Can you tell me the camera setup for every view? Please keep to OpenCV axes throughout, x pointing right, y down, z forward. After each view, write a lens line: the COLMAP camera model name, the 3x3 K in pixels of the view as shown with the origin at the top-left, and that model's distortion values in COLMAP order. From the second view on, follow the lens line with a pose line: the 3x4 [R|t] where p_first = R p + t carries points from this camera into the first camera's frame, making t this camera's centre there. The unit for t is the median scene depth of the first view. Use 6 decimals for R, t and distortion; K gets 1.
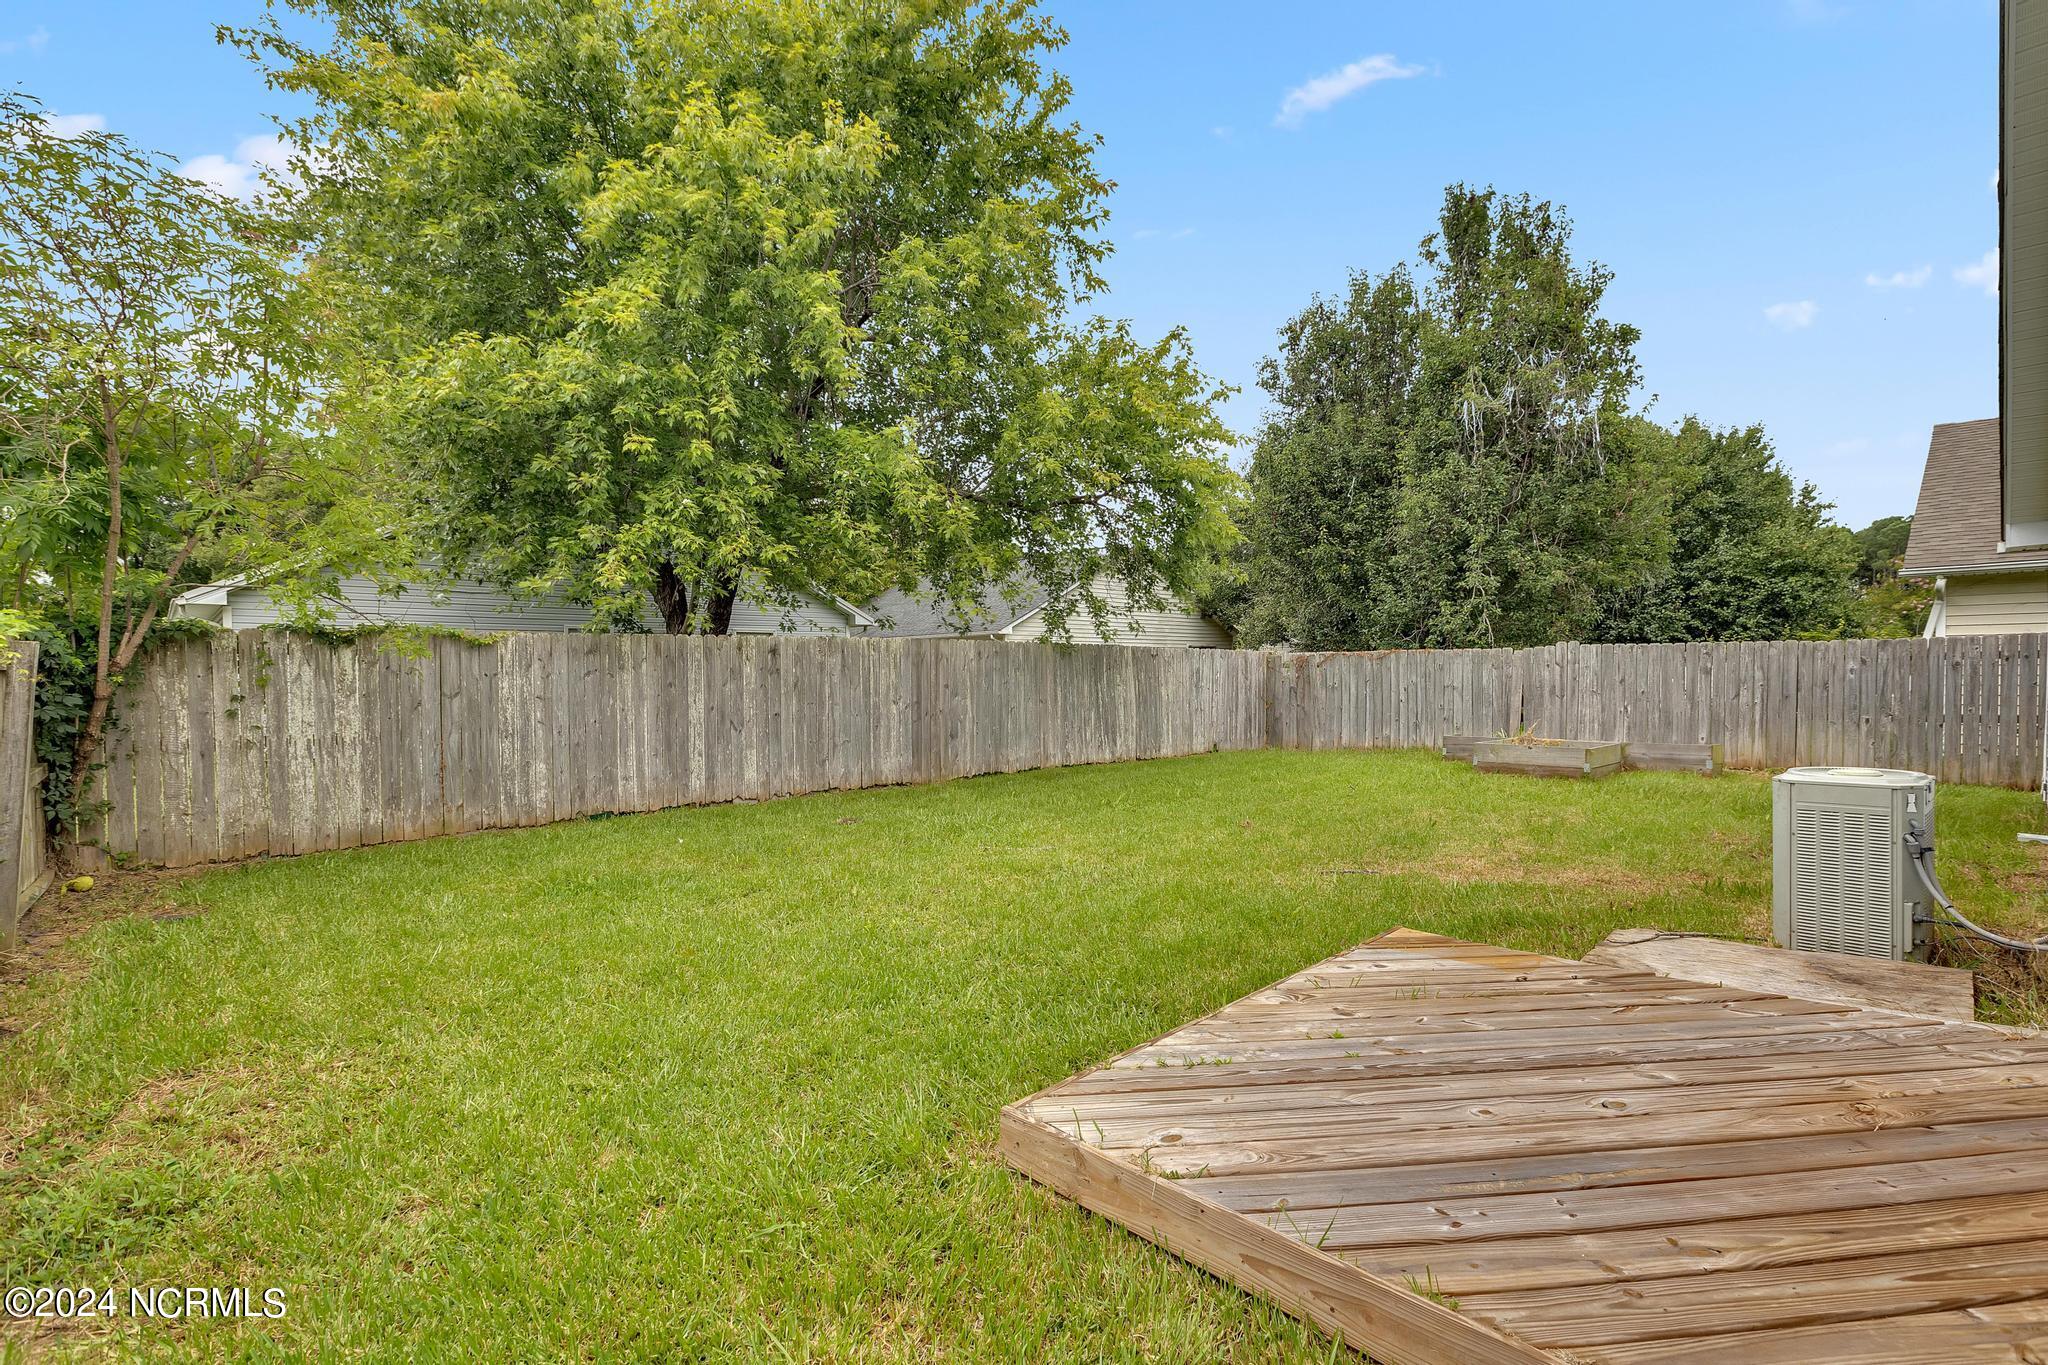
lens RADIAL K [[929.2, 0, 1017.4], [0, 929.2, 683.8], [0, 0, 1]] dist [0.004605, 0.000412]
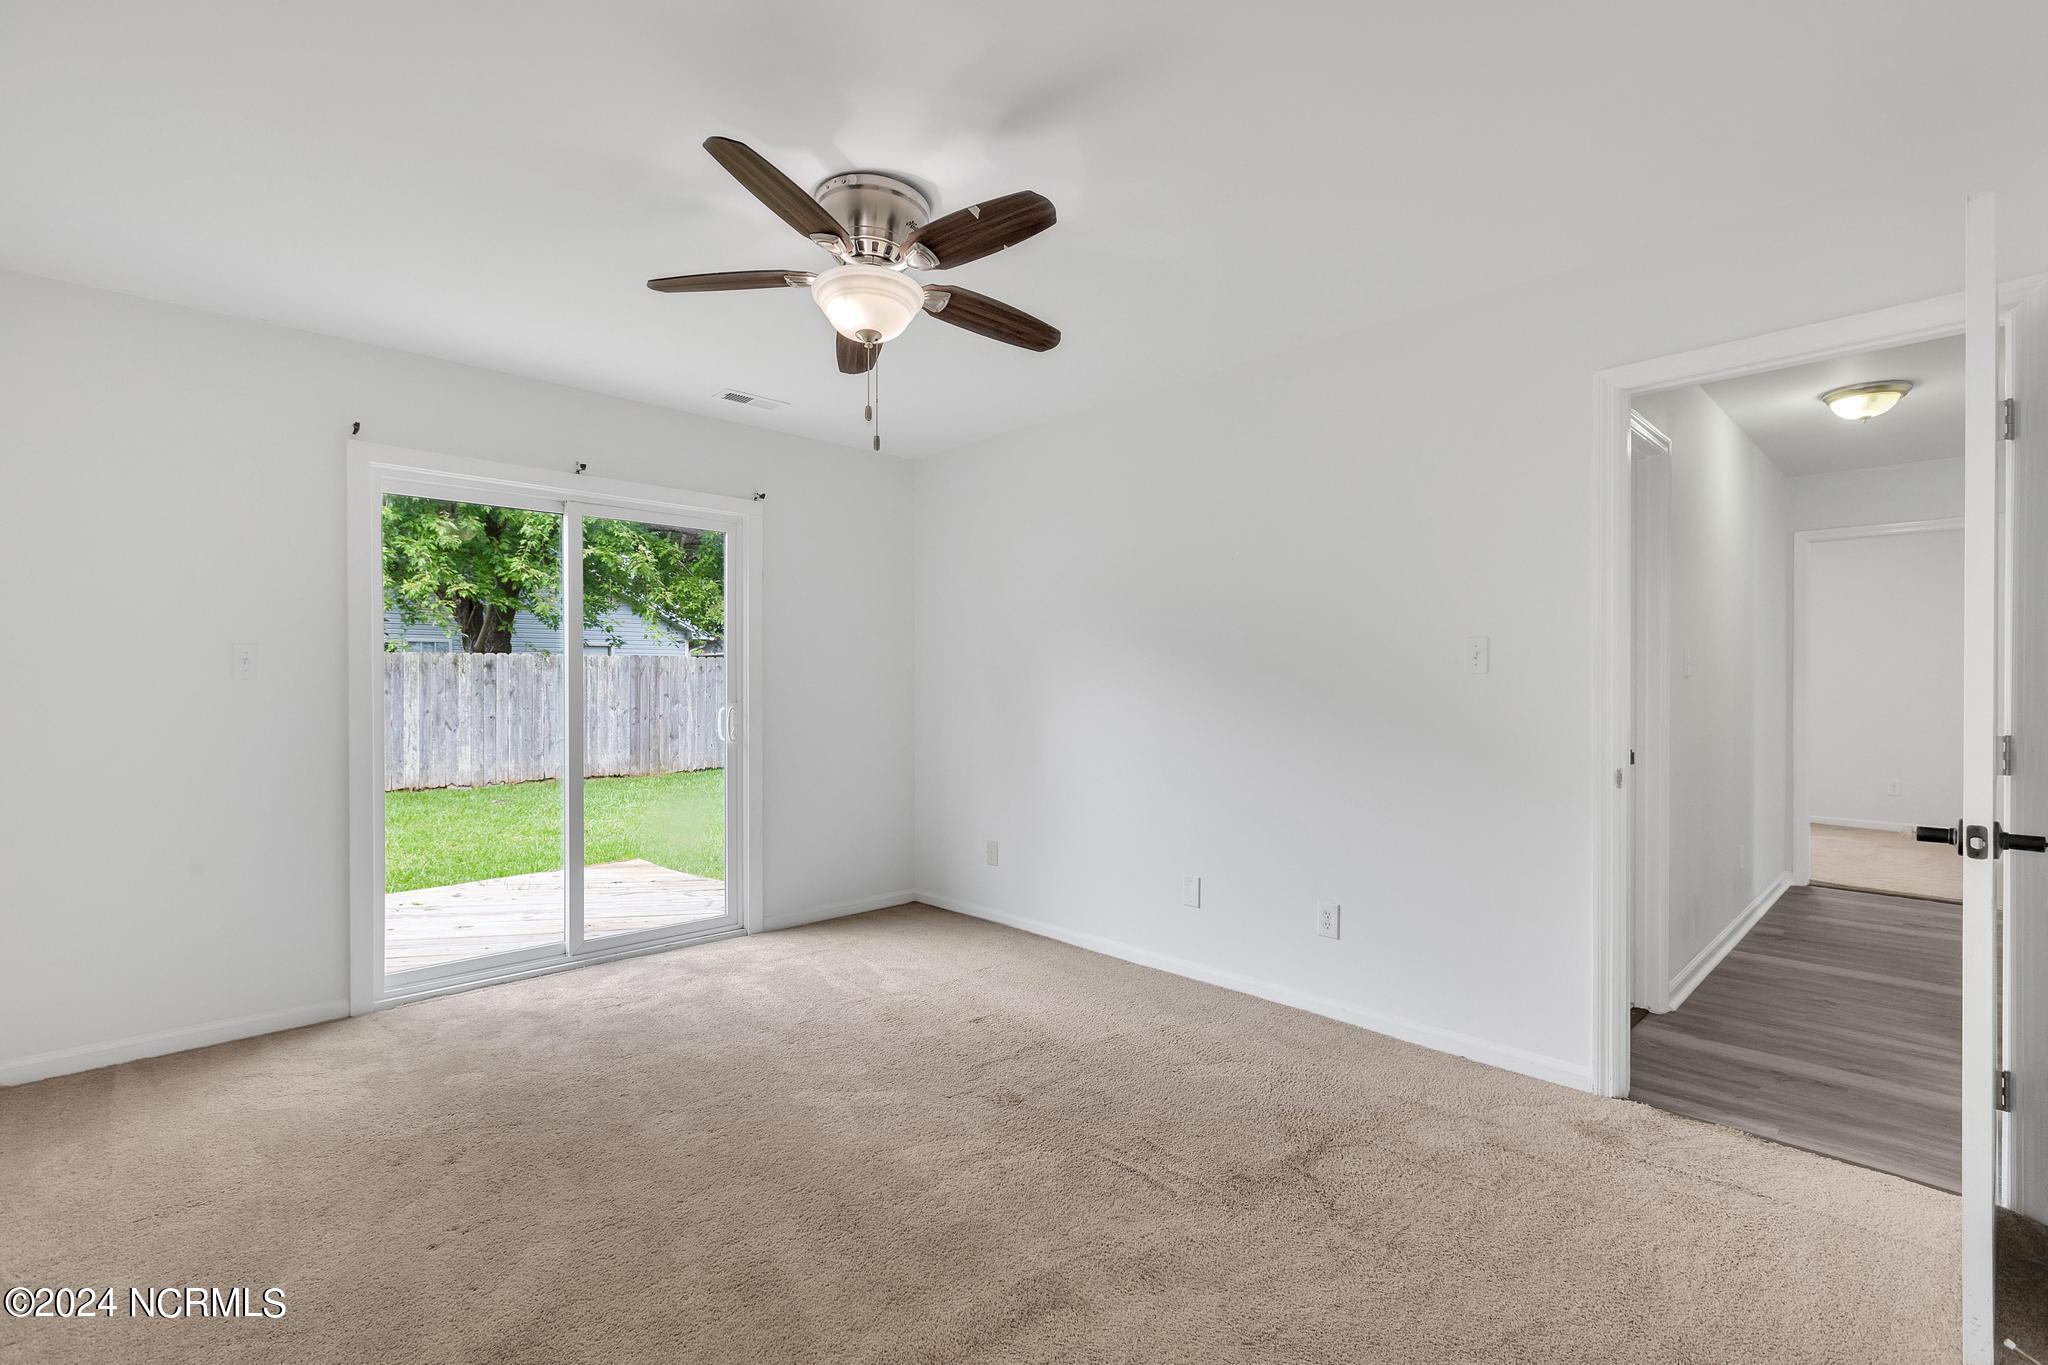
lens RADIAL K [[929.2, 0, 1029.3], [0, 929.2, 677.9], [0, 0, 1]] dist [0.004605, 0.000412]
pose [[0.999950, 0.009871, -0.001253, 0.516017], [-0.009886, 0.999867, -0.012949, -0.011369], [0.001125, 0.012961, 0.999915, -0.259769]]
